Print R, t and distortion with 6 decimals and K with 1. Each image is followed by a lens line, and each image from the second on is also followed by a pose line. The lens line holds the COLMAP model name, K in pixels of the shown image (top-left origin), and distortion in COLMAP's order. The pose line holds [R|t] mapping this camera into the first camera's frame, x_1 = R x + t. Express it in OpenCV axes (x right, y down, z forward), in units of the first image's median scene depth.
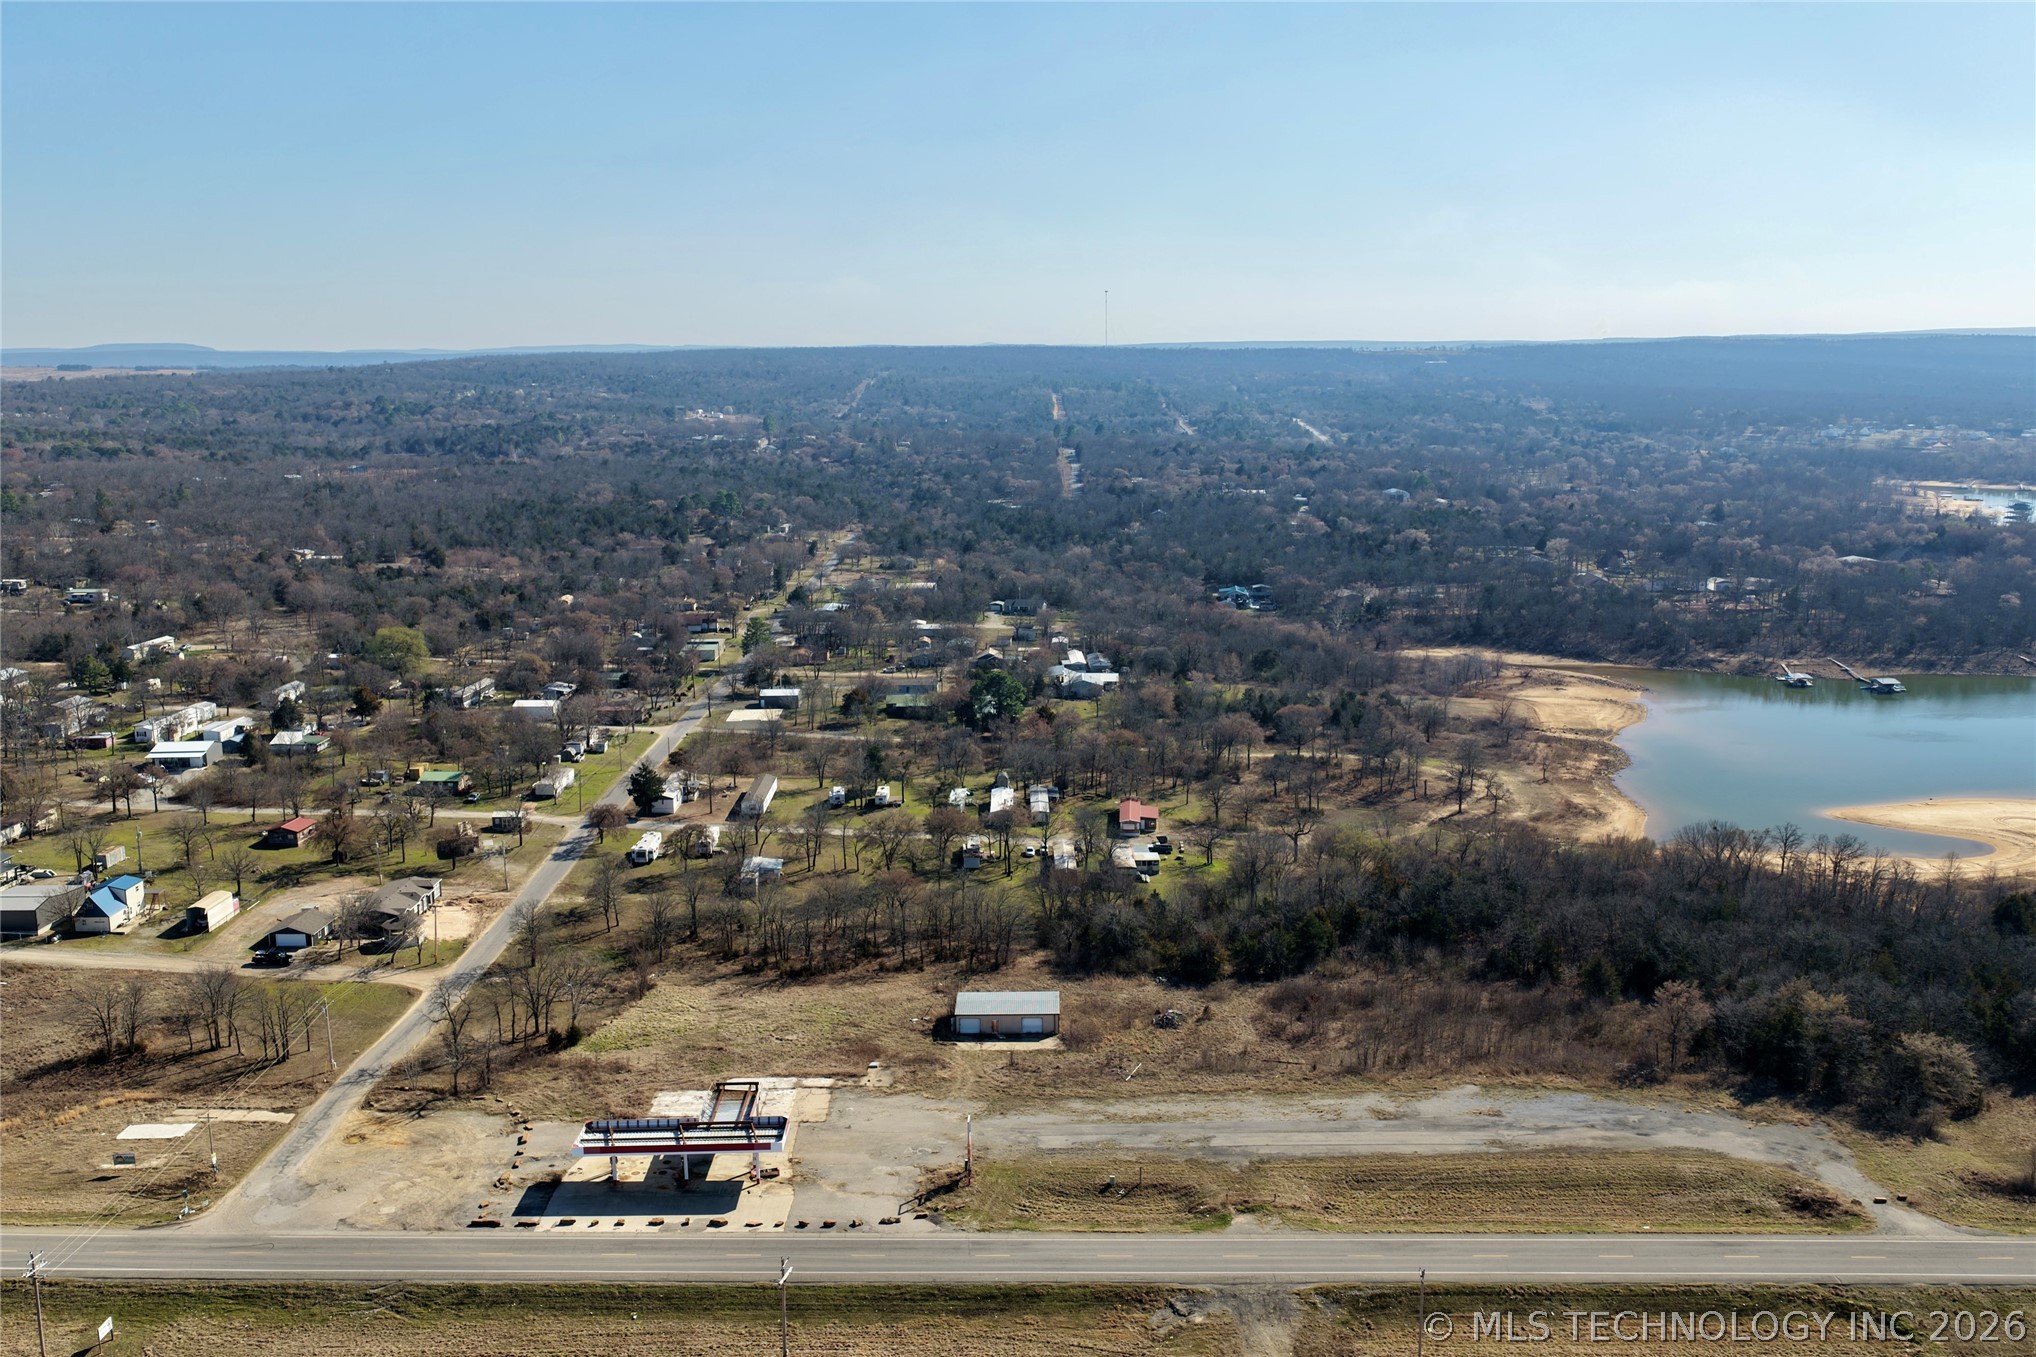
lens RADIAL K [[1800.6, 0, 1022.2], [0, 1800.6, 675.5], [0, 0, 1]] dist [-0.013372, 0.034577]
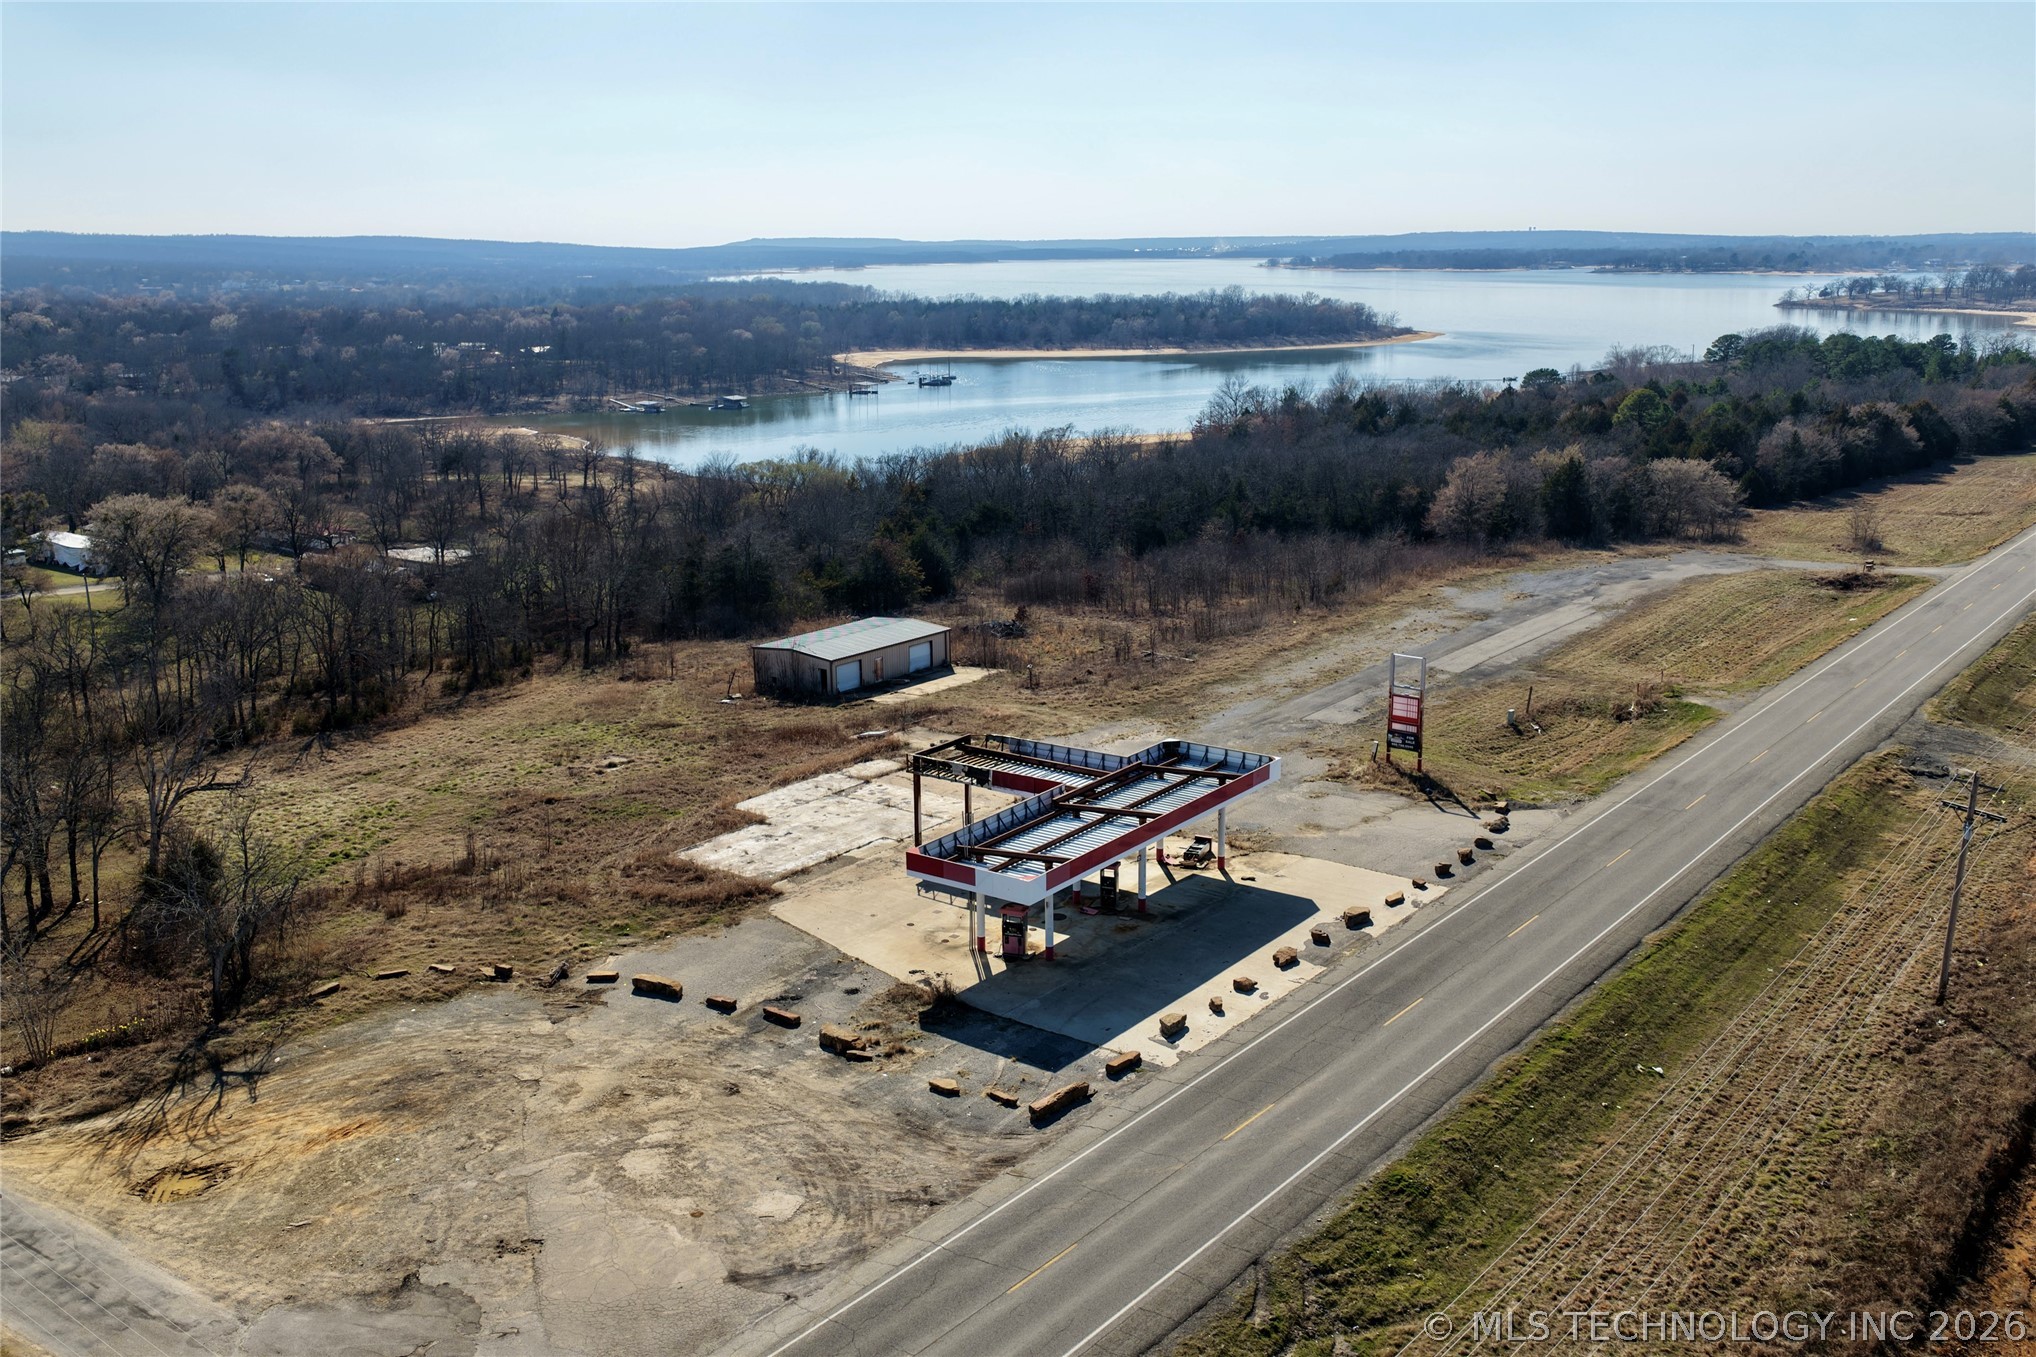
lens RADIAL K [[1800.6, 0, 1022.2], [0, 1800.6, 675.5], [0, 0, 1]] dist [-0.013372, 0.034577]
pose [[0.605175, -0.178050, 0.775926, -0.516220], [0.146071, 0.982956, 0.111631, 0.163100], [-0.782577, 0.045784, 0.620868, 0.708165]]
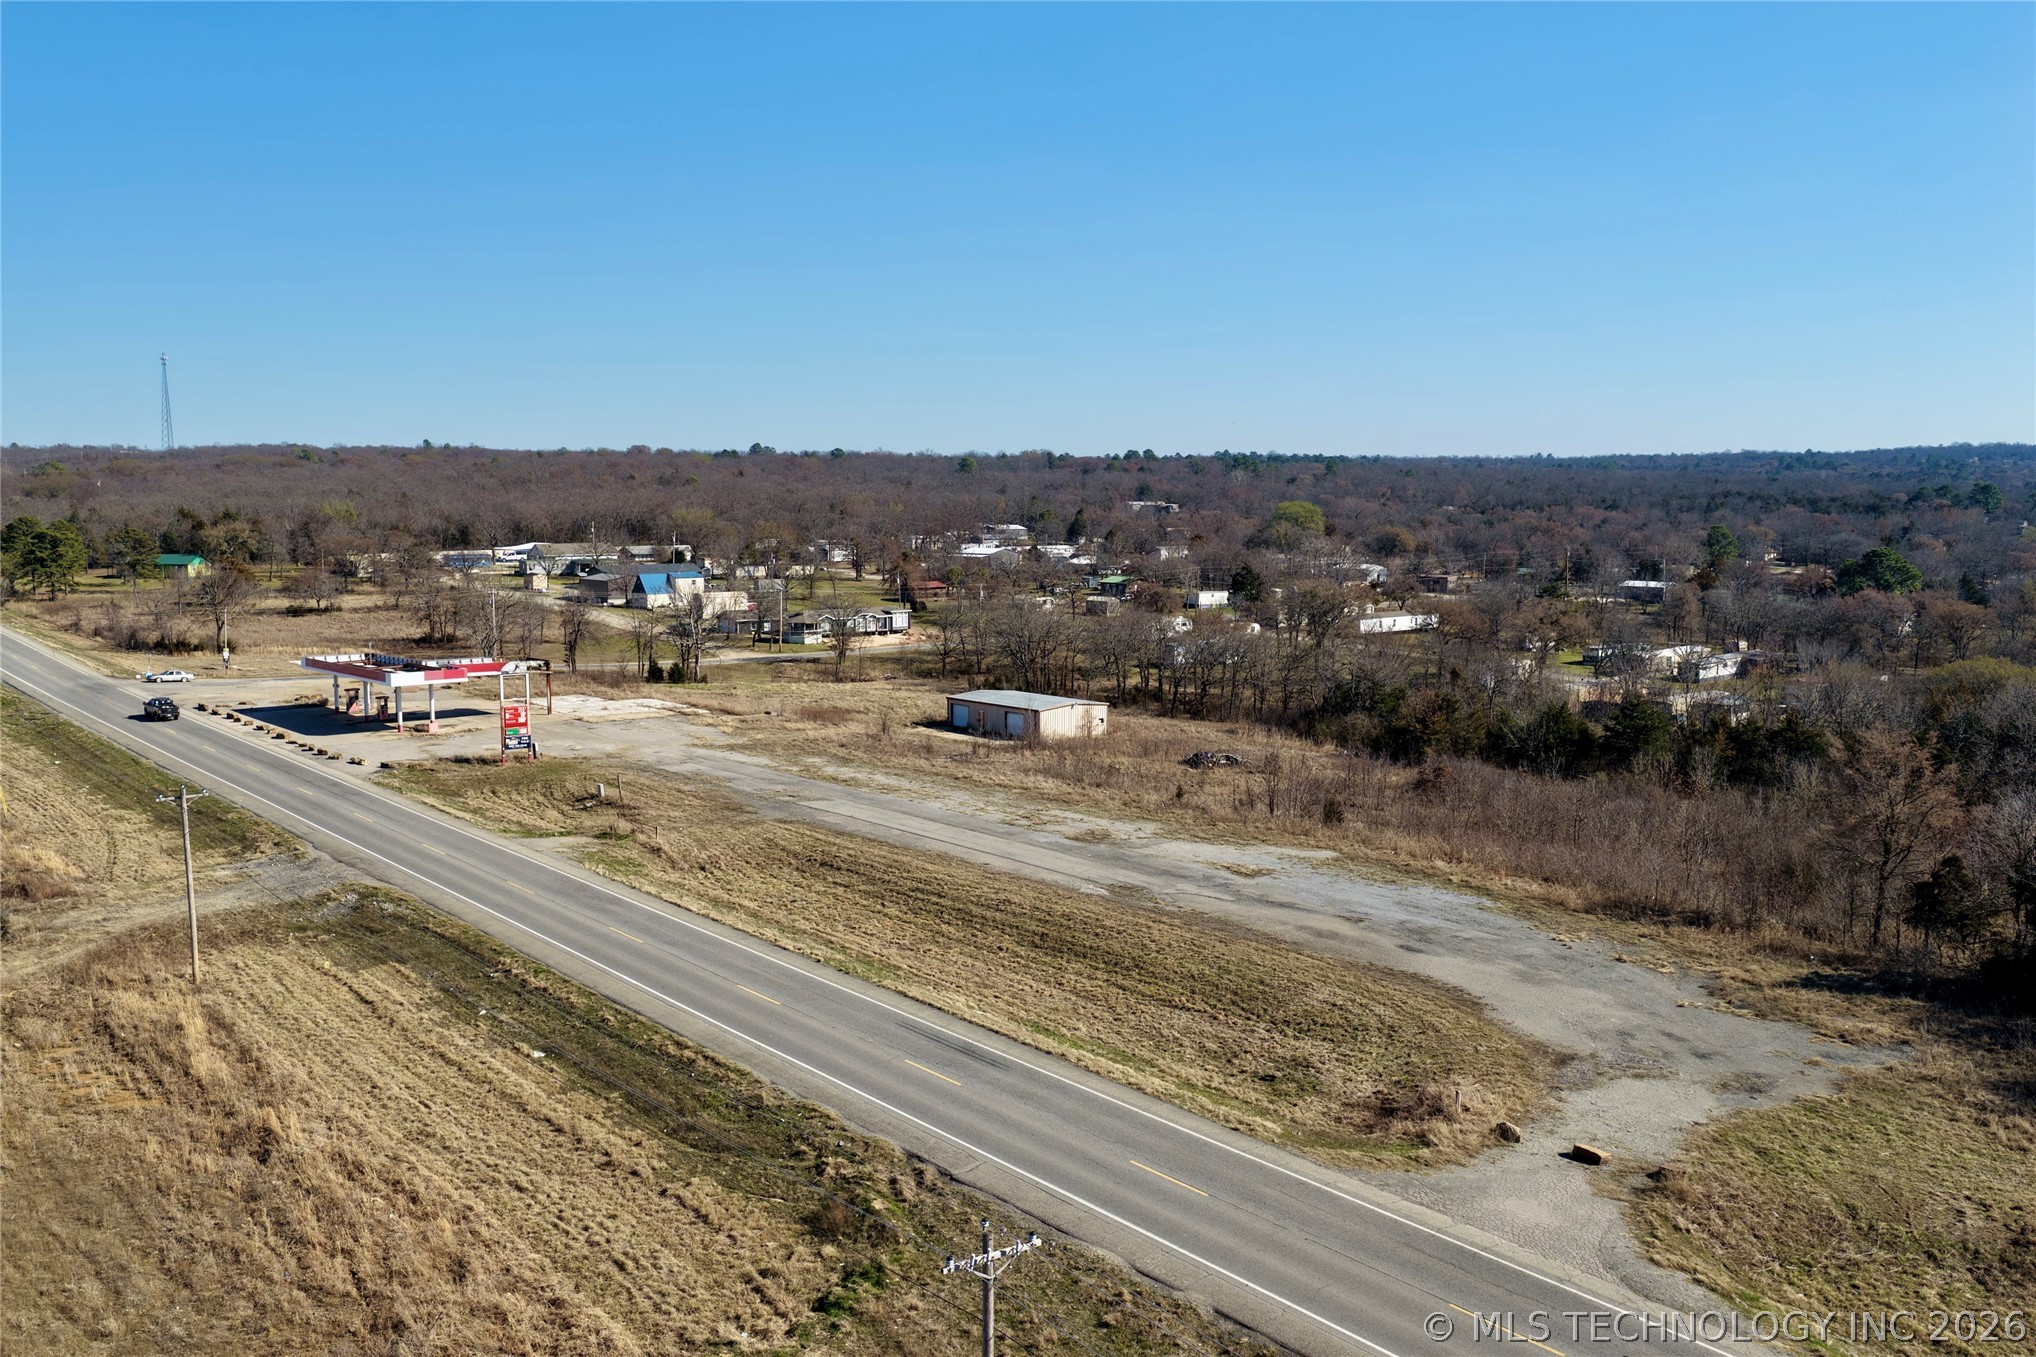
lens RADIAL K [[1686.7, 0, 1021.0], [0, 1686.7, 679.4], [0, 0, 1]] dist [-0.011120, 0.033765]
pose [[0.646816, 0.092381, -0.757031, 0.583859], [-0.144099, 0.989560, -0.002363, 0.209661], [0.748909, 0.110616, 0.653375, 0.676484]]
